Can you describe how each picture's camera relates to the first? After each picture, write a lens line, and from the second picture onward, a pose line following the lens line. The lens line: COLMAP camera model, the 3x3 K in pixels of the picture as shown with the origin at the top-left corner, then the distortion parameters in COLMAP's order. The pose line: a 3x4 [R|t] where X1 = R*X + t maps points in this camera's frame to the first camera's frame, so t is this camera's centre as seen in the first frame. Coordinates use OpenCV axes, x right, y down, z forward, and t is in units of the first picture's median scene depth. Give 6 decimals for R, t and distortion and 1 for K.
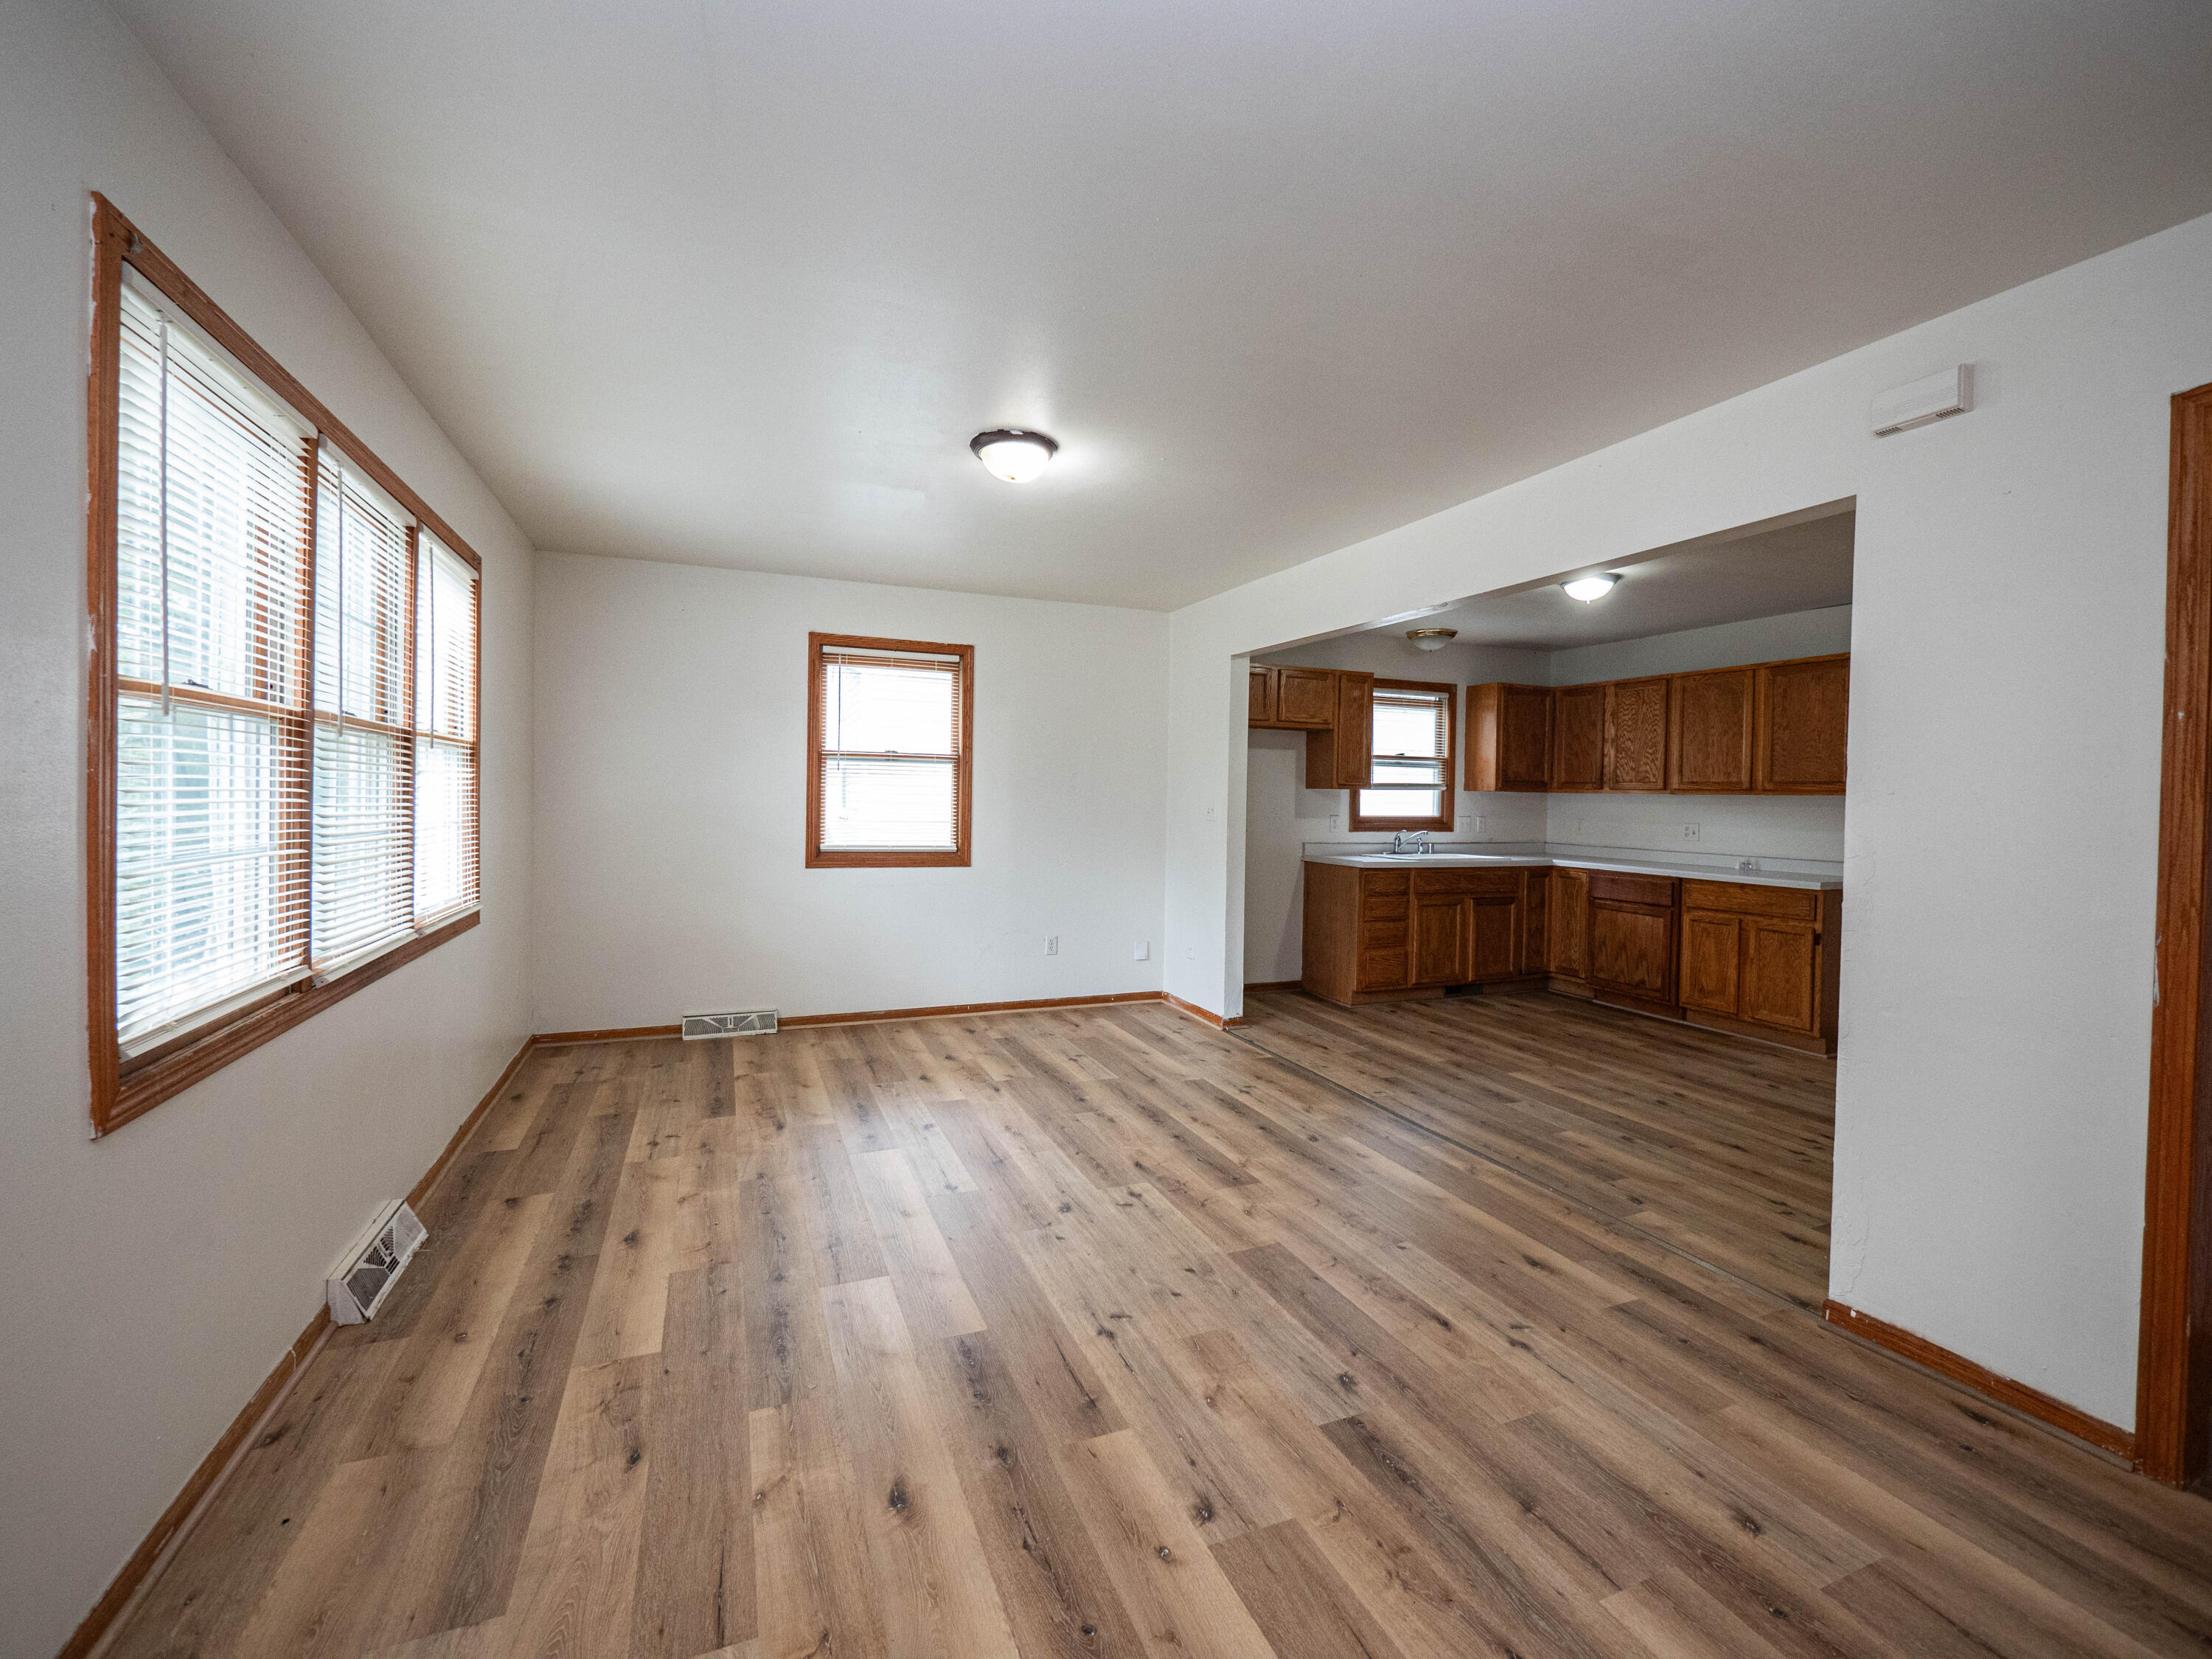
lens RADIAL K [[929.3, 0, 1105.5], [0, 929.3, 812.0], [0, 0, 1]] dist [-0.004275, 0.000015]
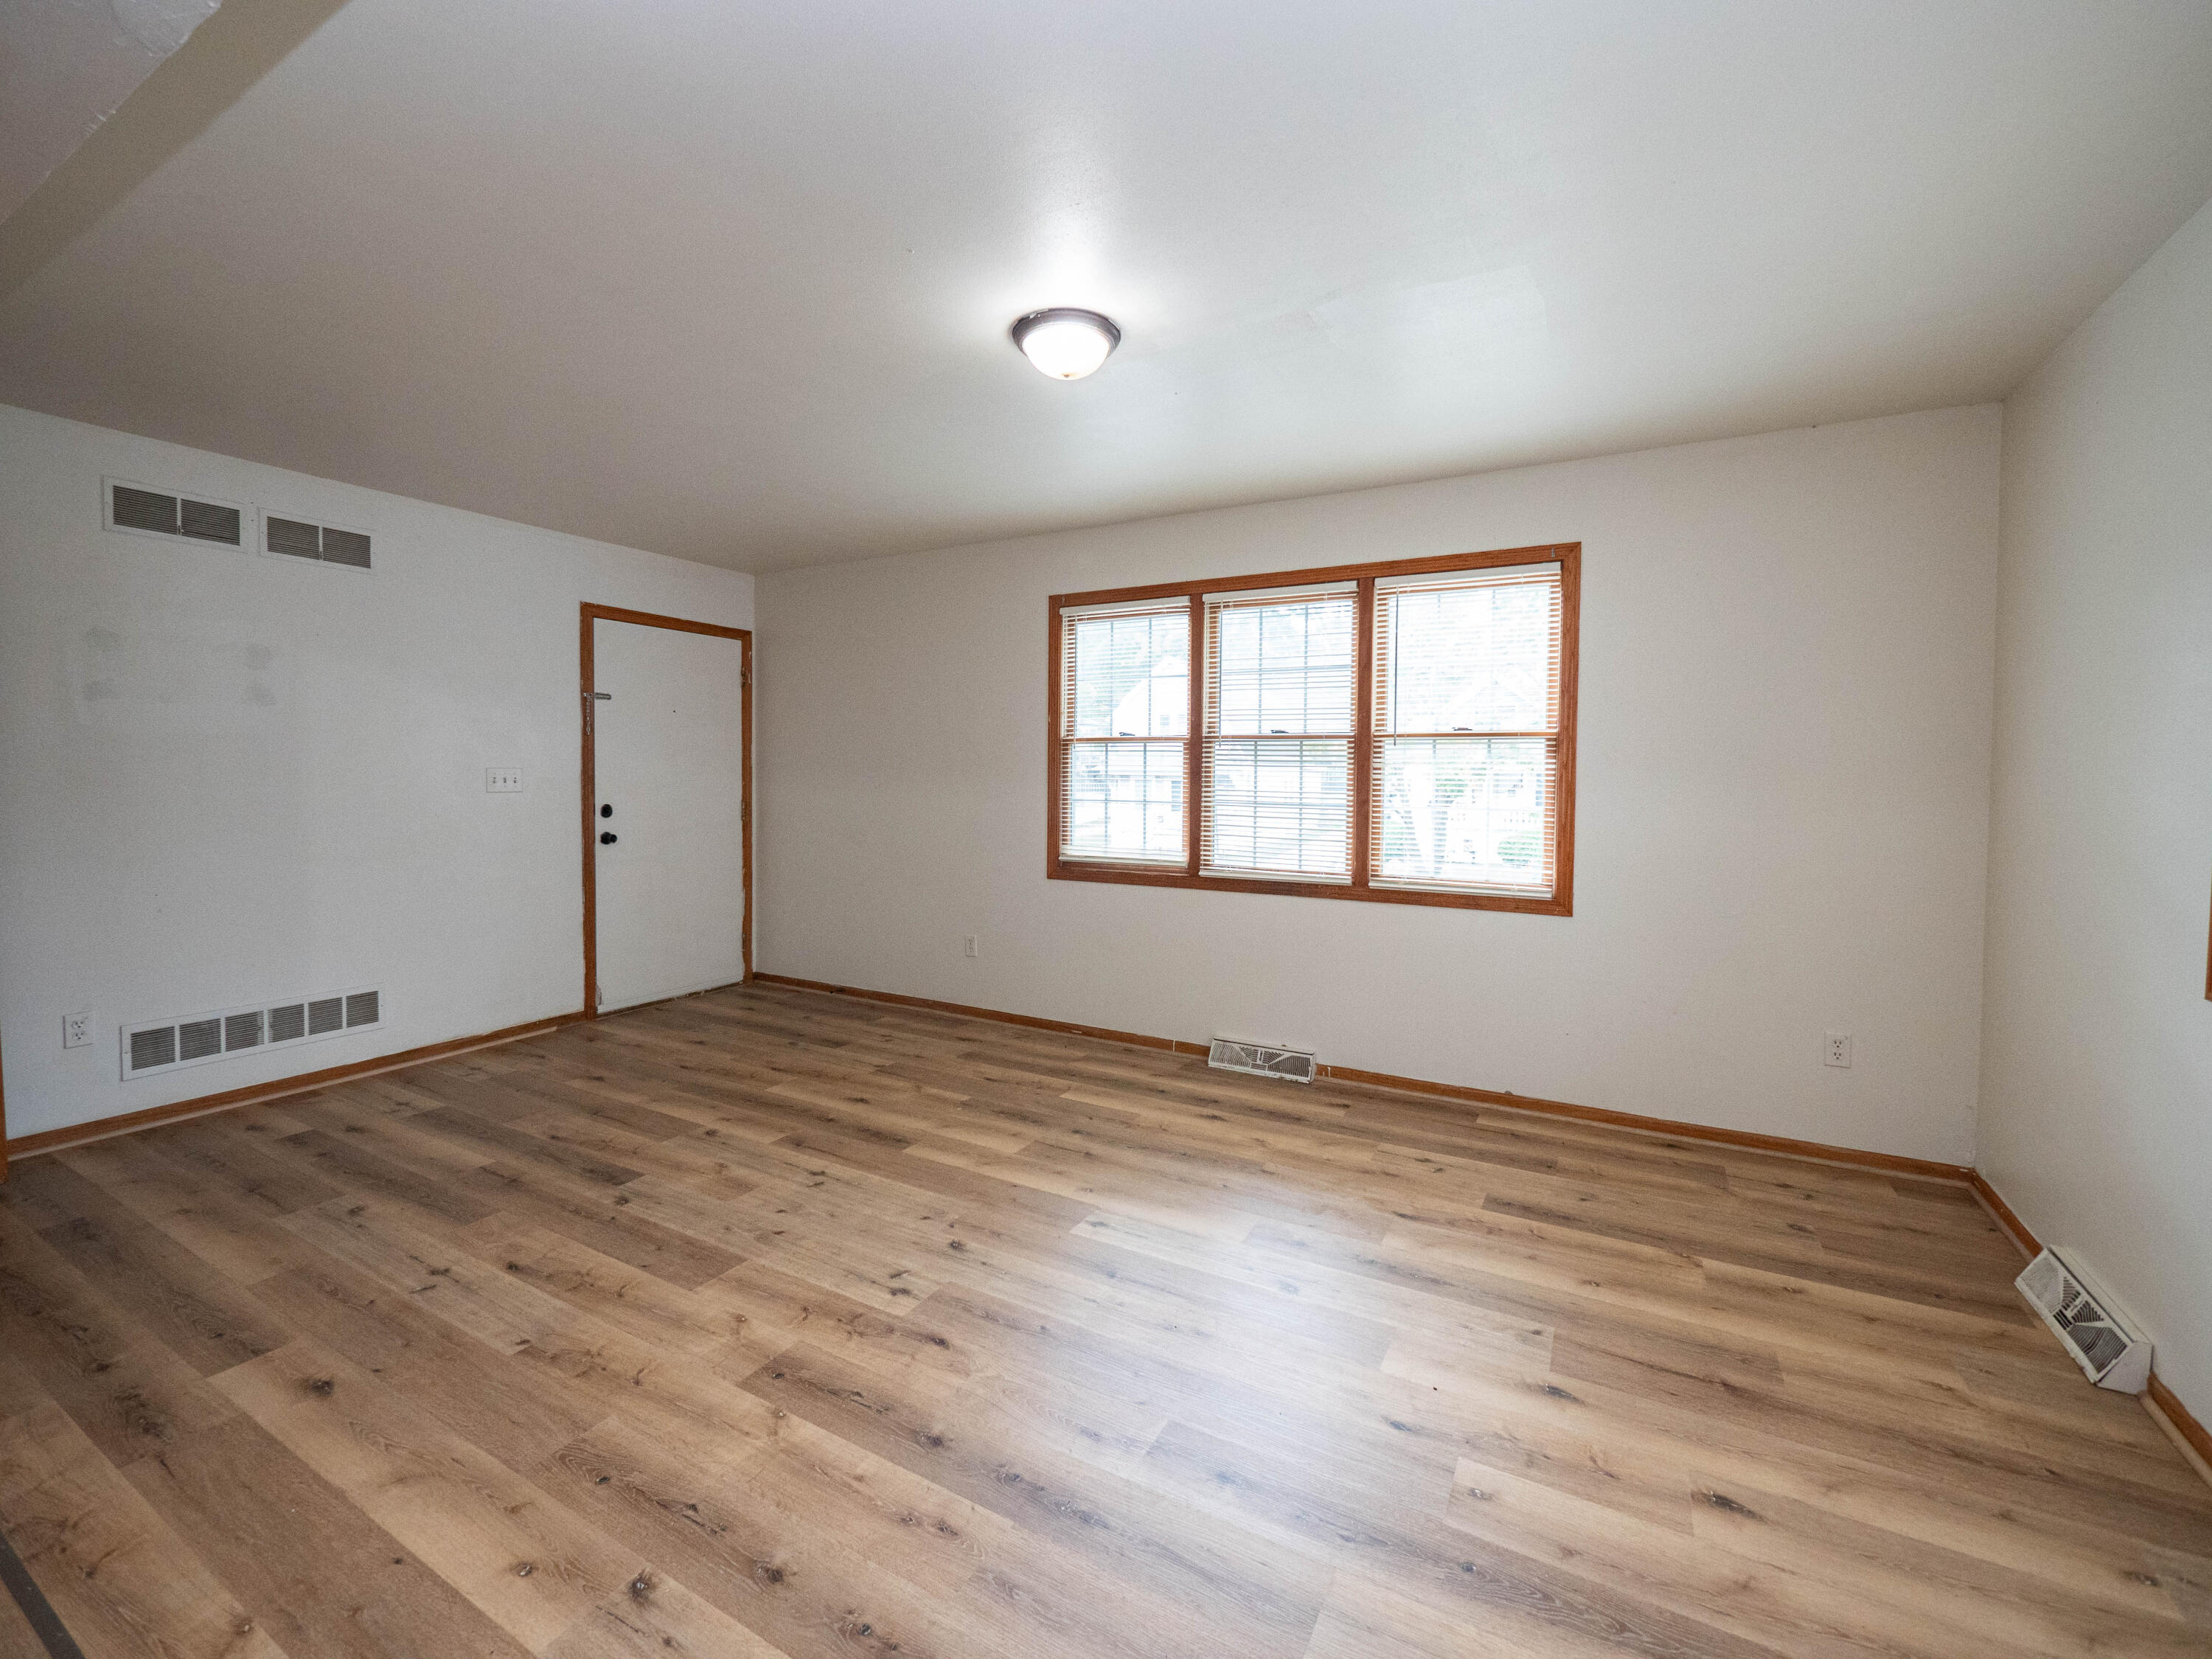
lens RADIAL K [[929.3, 0, 1105.4], [0, 929.3, 807.4], [0, 0, 1]] dist [-0.004275, 0.000015]
pose [[-0.785218, -0.001876, -0.619216, 0.251347], [-0.032679, 0.998727, 0.038414, -0.013717], [0.618356, 0.050399, -0.784280, 1.136653]]
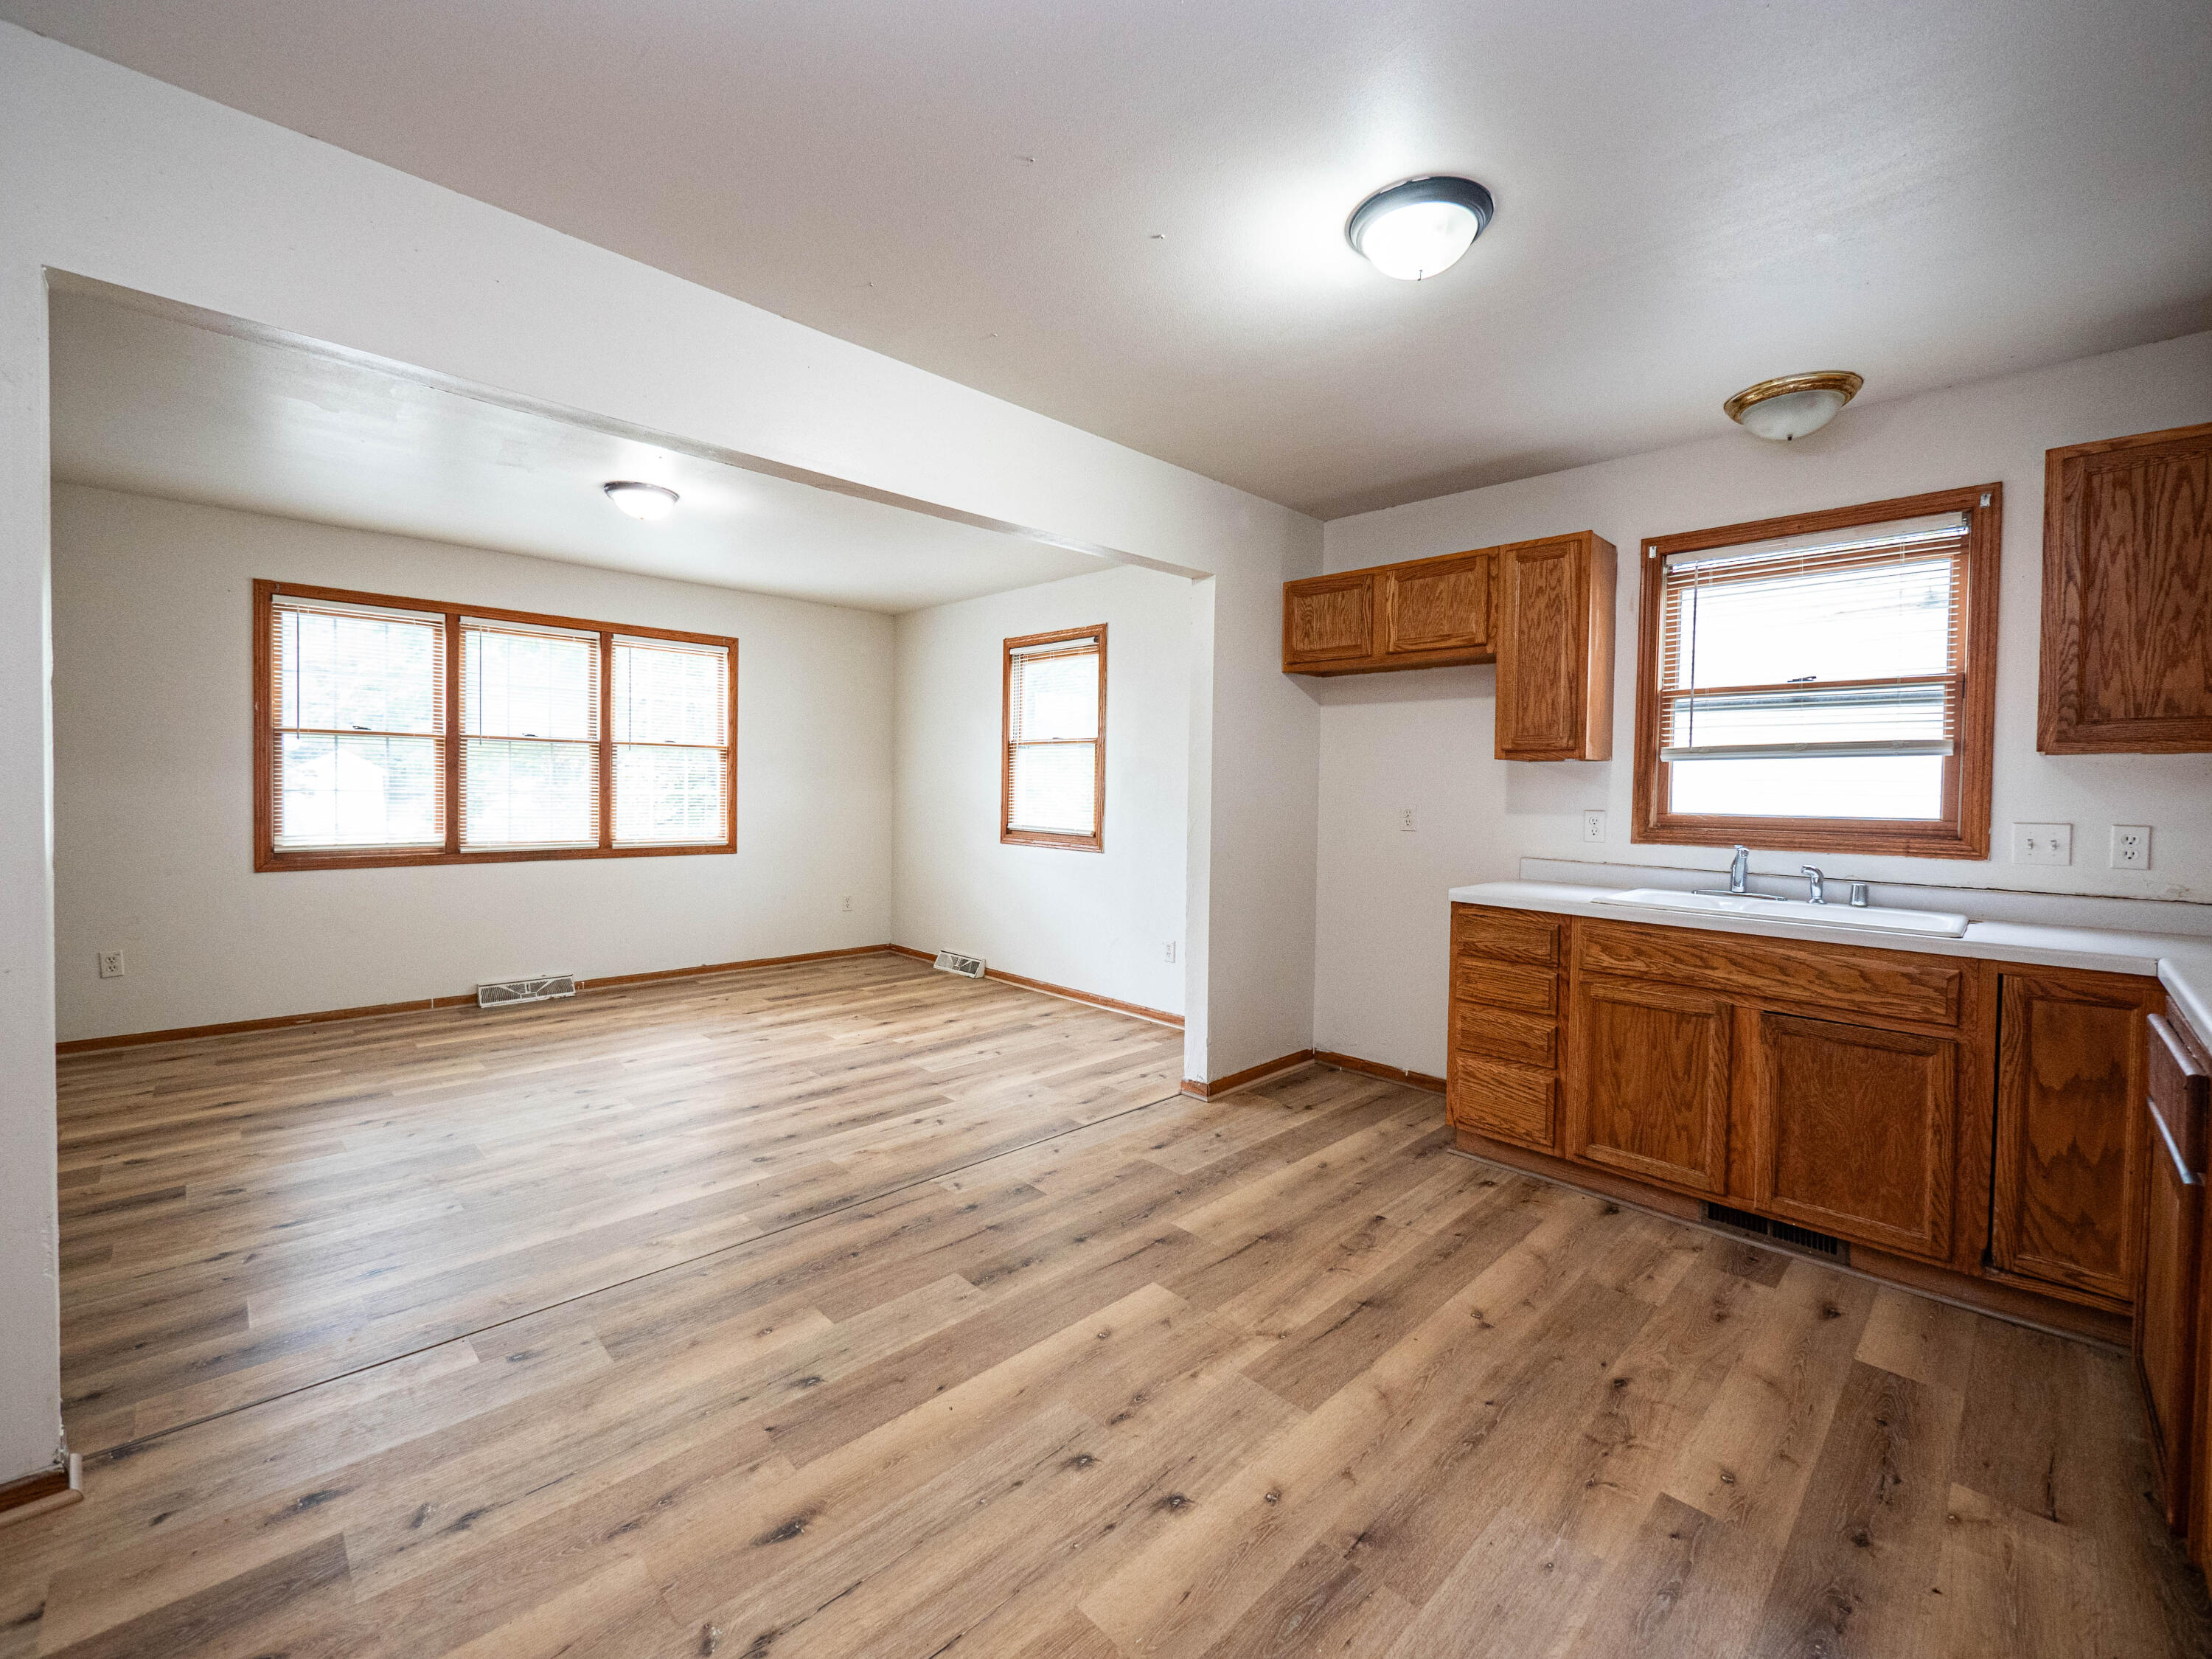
lens RADIAL K [[929.3, 0, 1100.1], [0, 929.3, 807.5], [0, 0, 1]] dist [-0.004275, 0.000015]
pose [[0.369429, 0.011669, -0.929186, 0.904180], [-0.025962, 0.999660, 0.002232, 0.011403], [0.928896, 0.023299, 0.369606, 0.766783]]
